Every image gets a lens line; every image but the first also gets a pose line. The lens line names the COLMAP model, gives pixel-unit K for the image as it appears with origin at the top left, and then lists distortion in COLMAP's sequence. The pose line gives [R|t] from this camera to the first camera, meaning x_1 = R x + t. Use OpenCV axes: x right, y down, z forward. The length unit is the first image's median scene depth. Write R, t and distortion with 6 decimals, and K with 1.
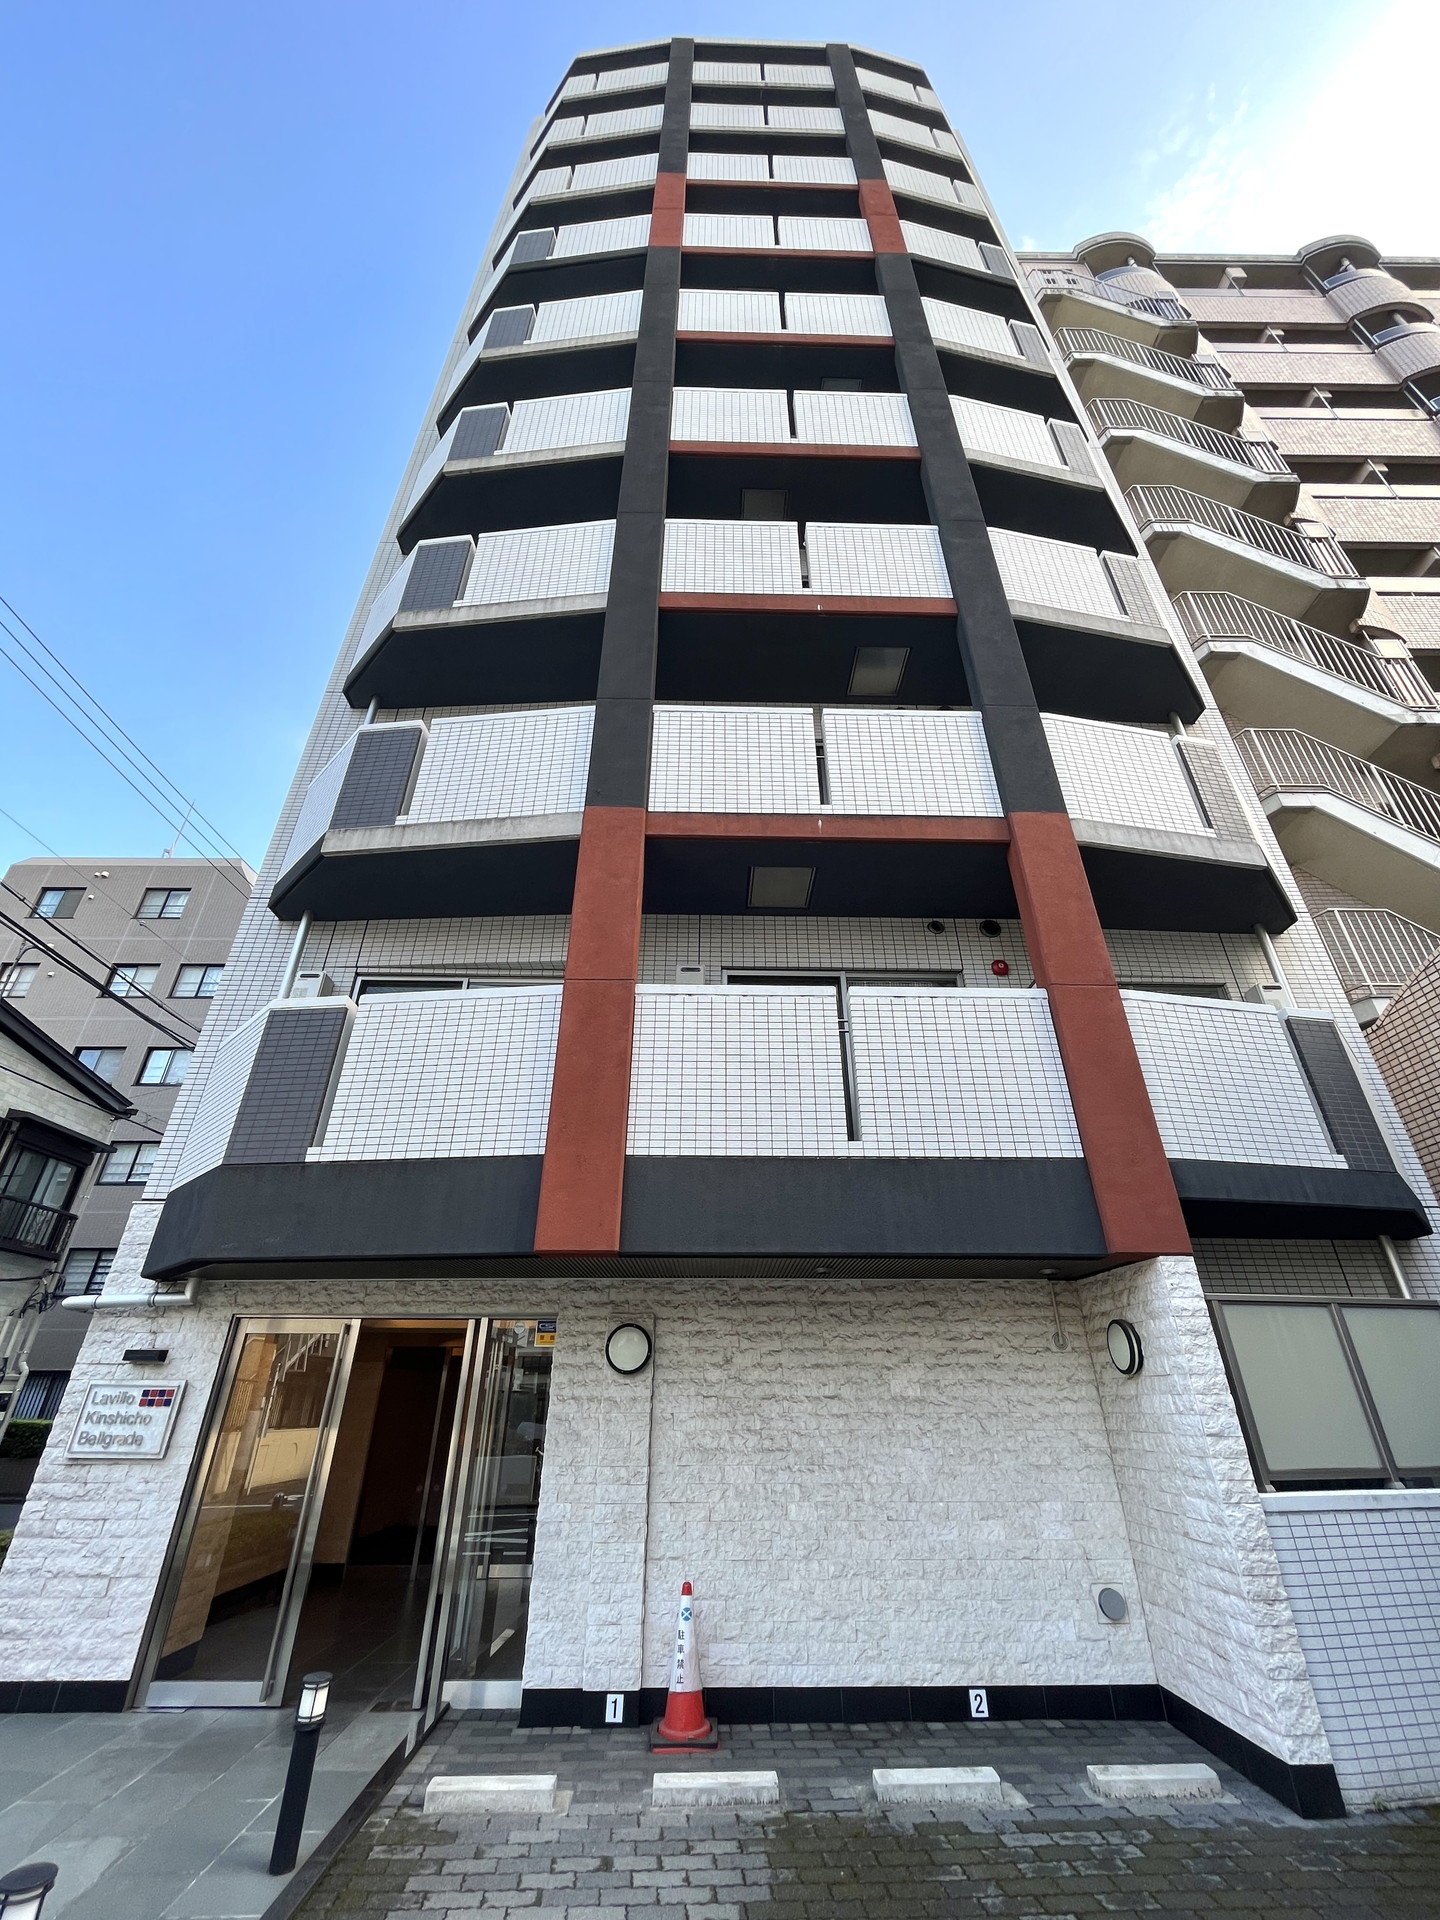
lens RADIAL K [[780.2, 0, 721.8], [0, 780.2, 958.4], [0, 0, 1]] dist [-0.002550, 0.000265]
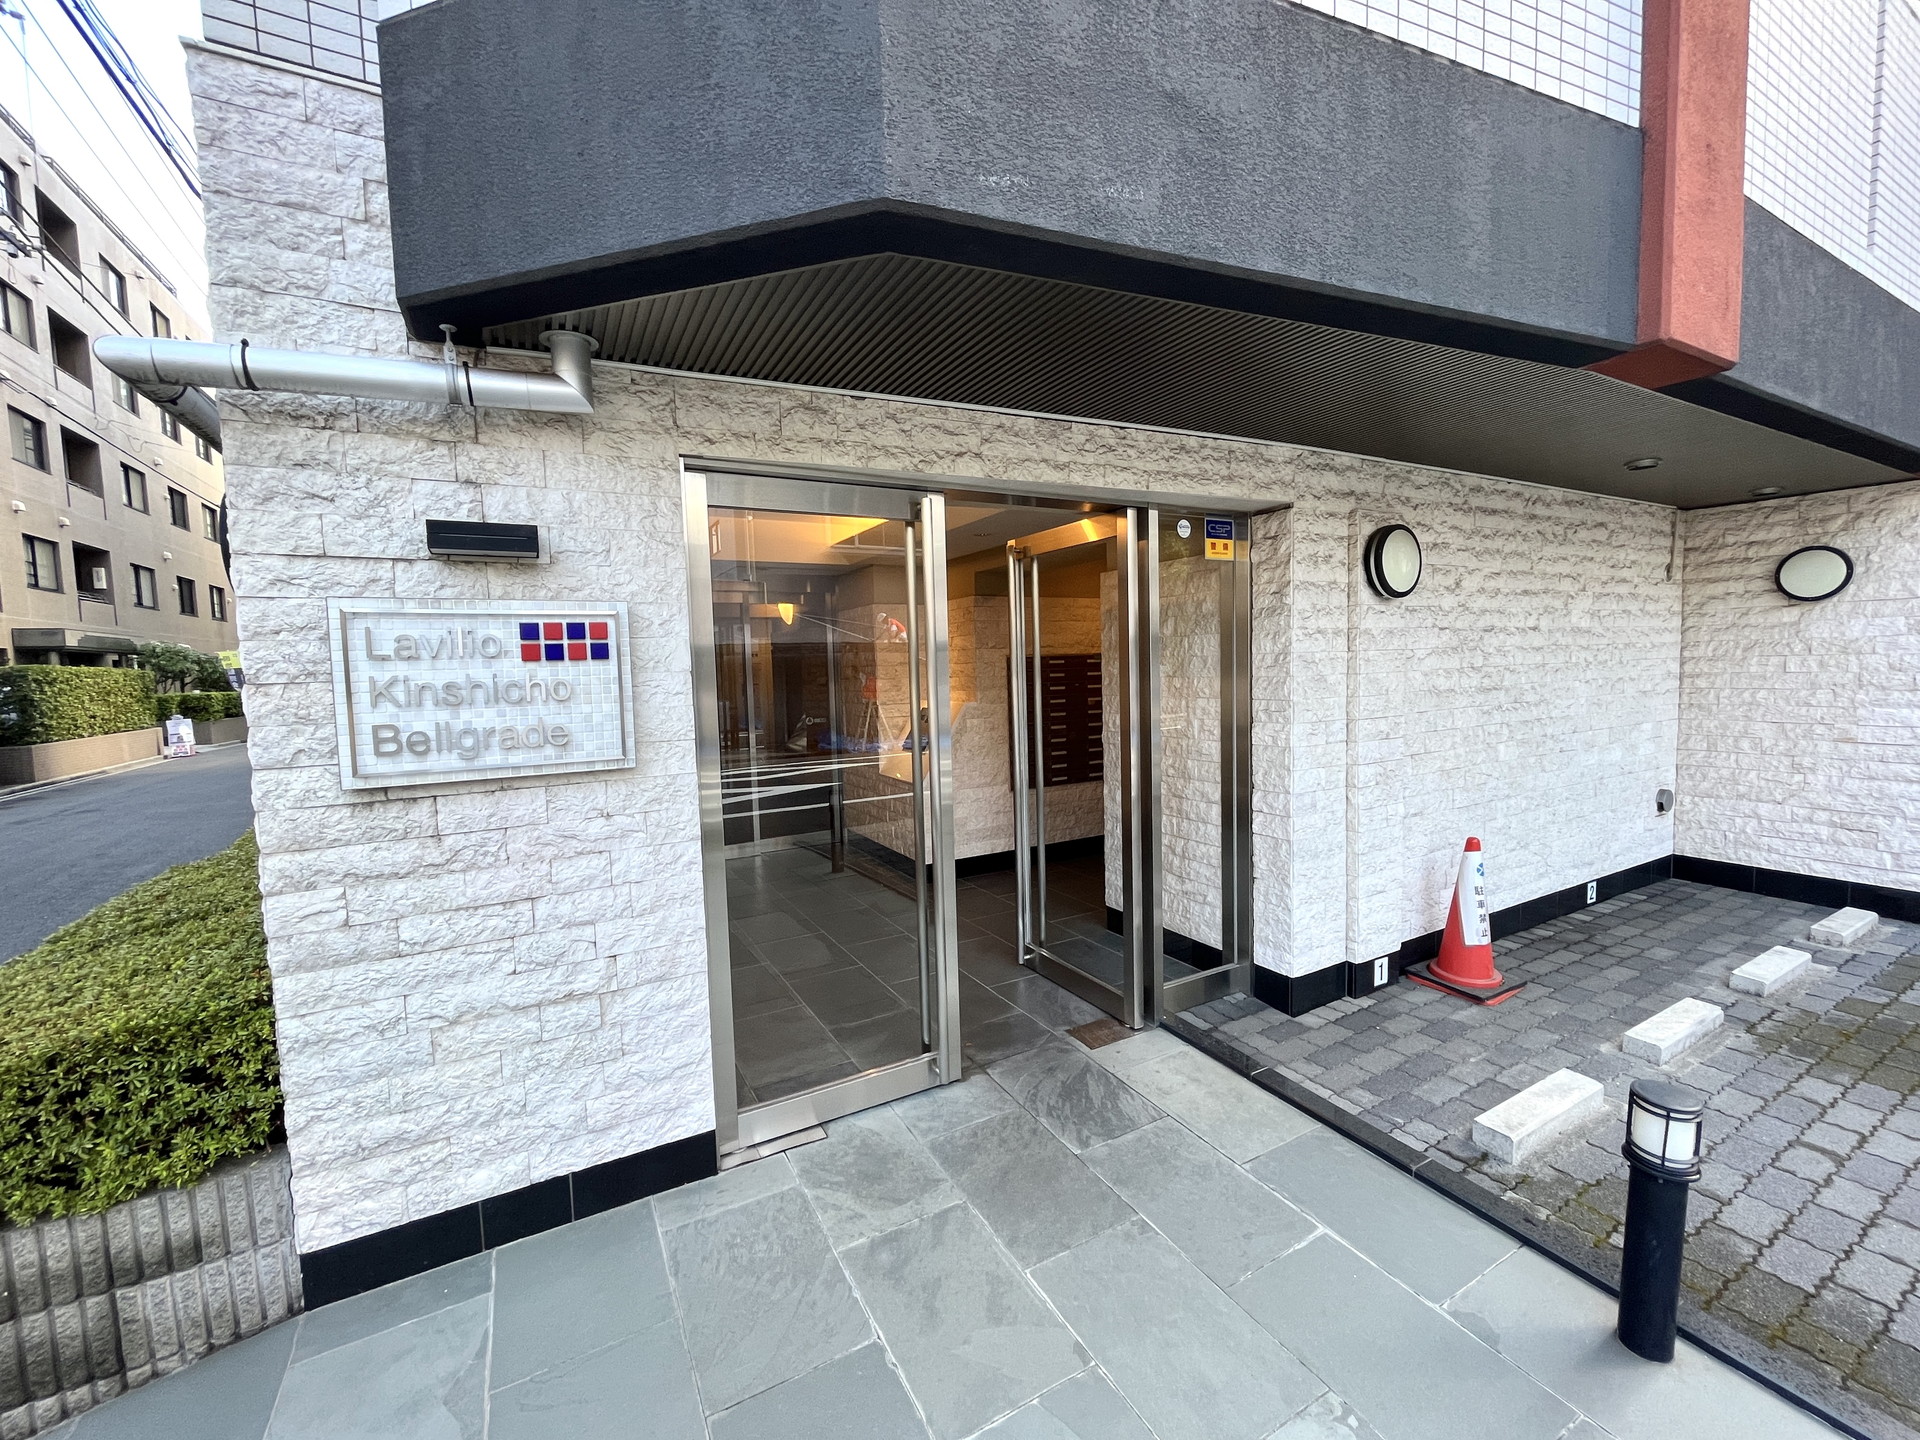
lens RADIAL K [[780.2, 0, 957.6], [0, 780.2, 718.4], [0, 0, 1]] dist [-0.002550, 0.000265]
pose [[0.886430, -0.058608, 0.459138, -0.749521], [-0.202997, 0.842239, 0.499425, 0.371792], [-0.415974, -0.535908, 0.734689, 0.628049]]
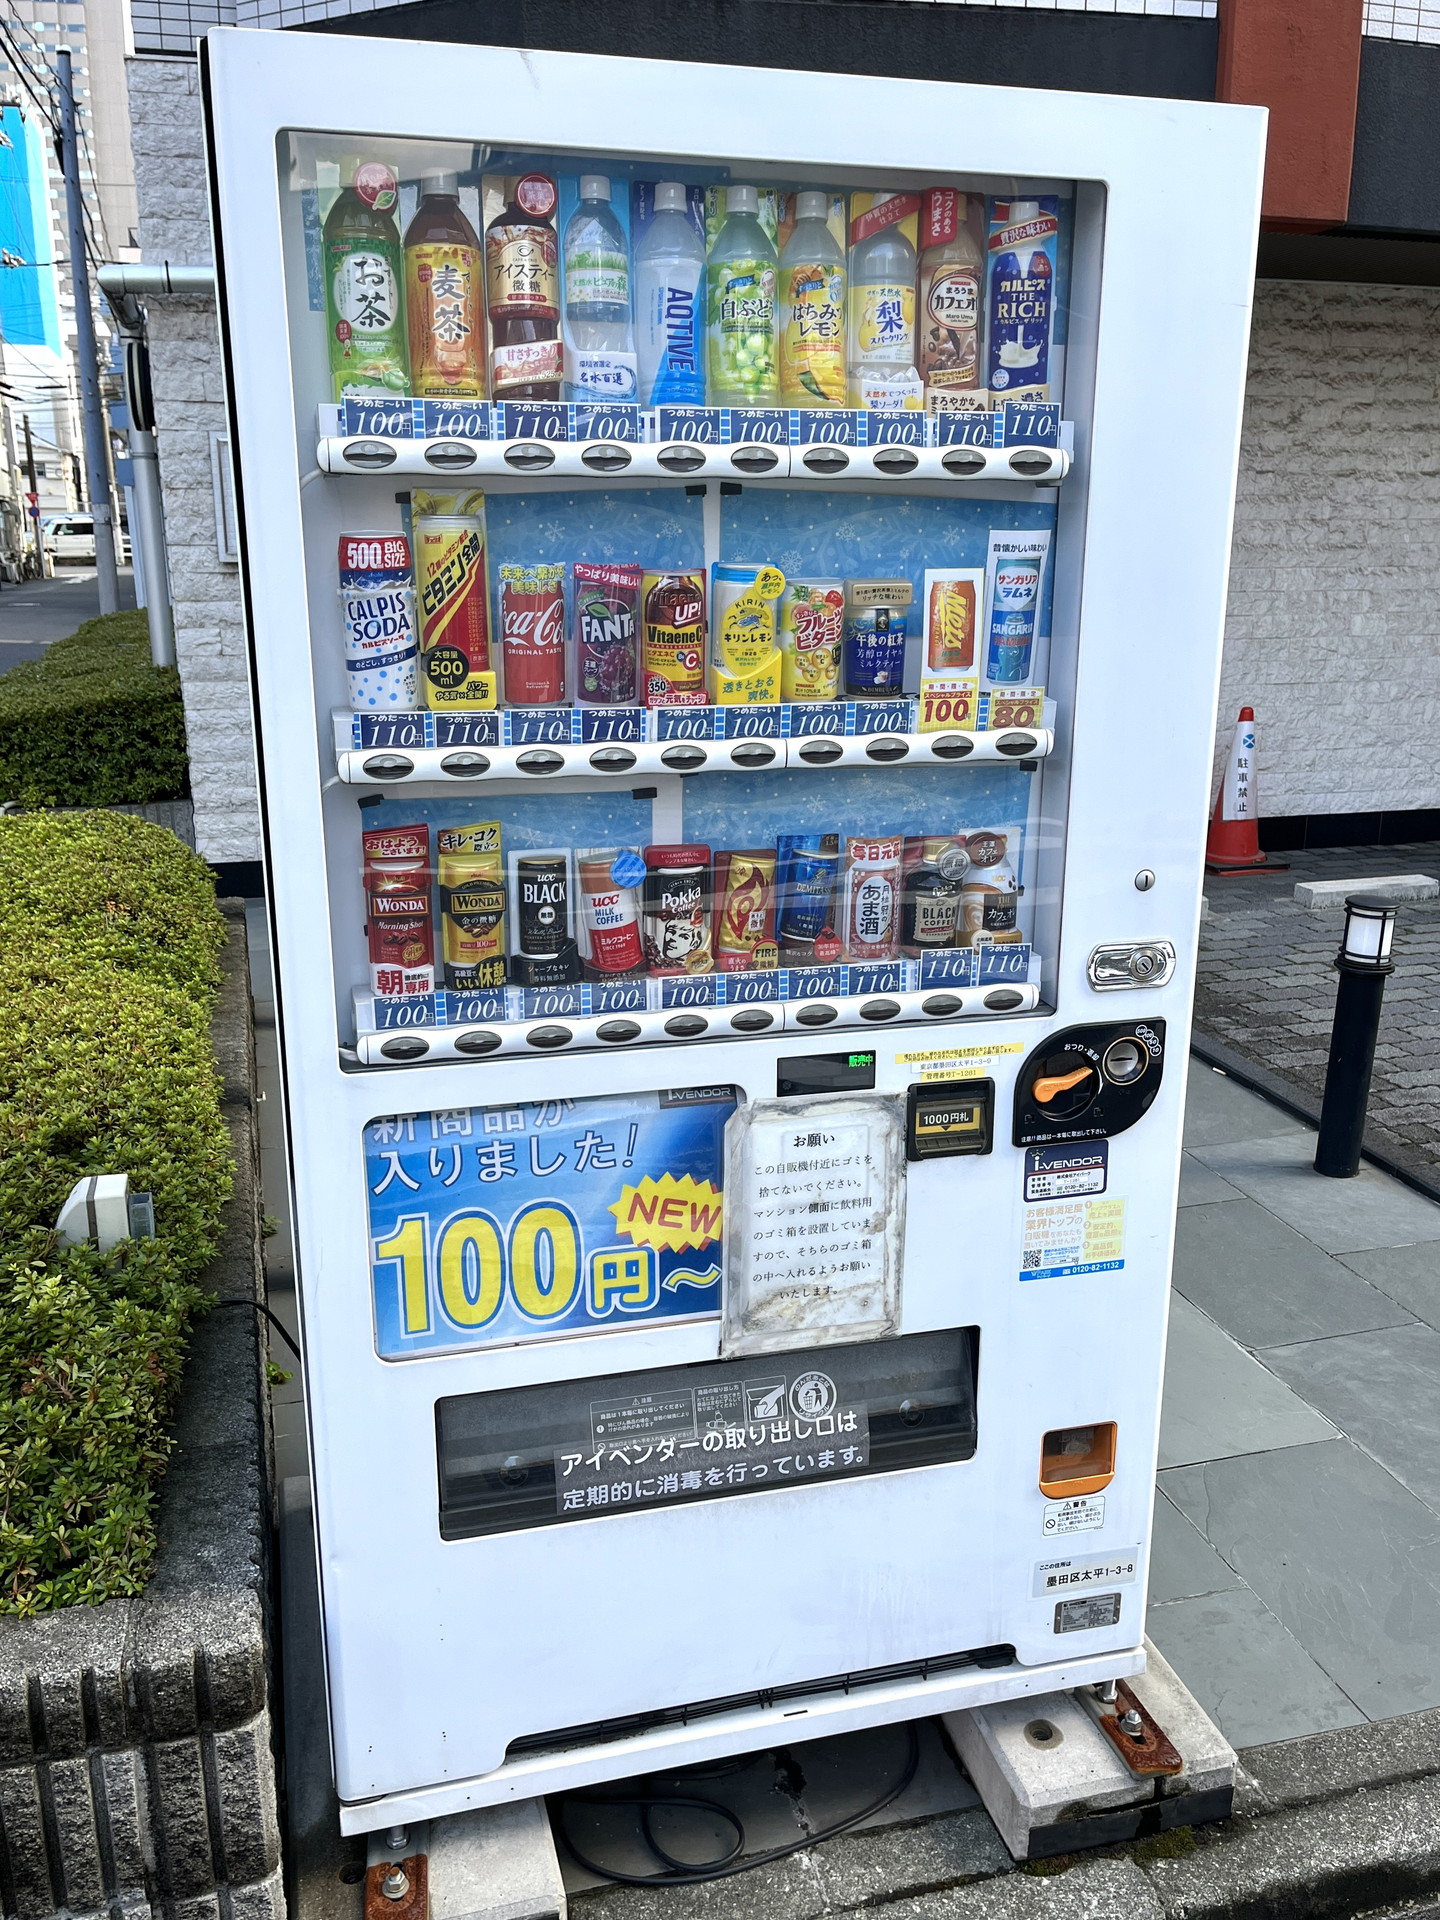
lens RADIAL K [[1604.1, 0, 725.3], [0, 1604.1, 976.1], [0, 0, 1]] dist [0.042121, -0.028842]
pose [[0.966930, -0.066161, 0.246312, -0.791970], [-0.127054, 0.712443, 0.690132, 0.010510], [-0.221143, -0.698604, 0.680477, -0.070290]]
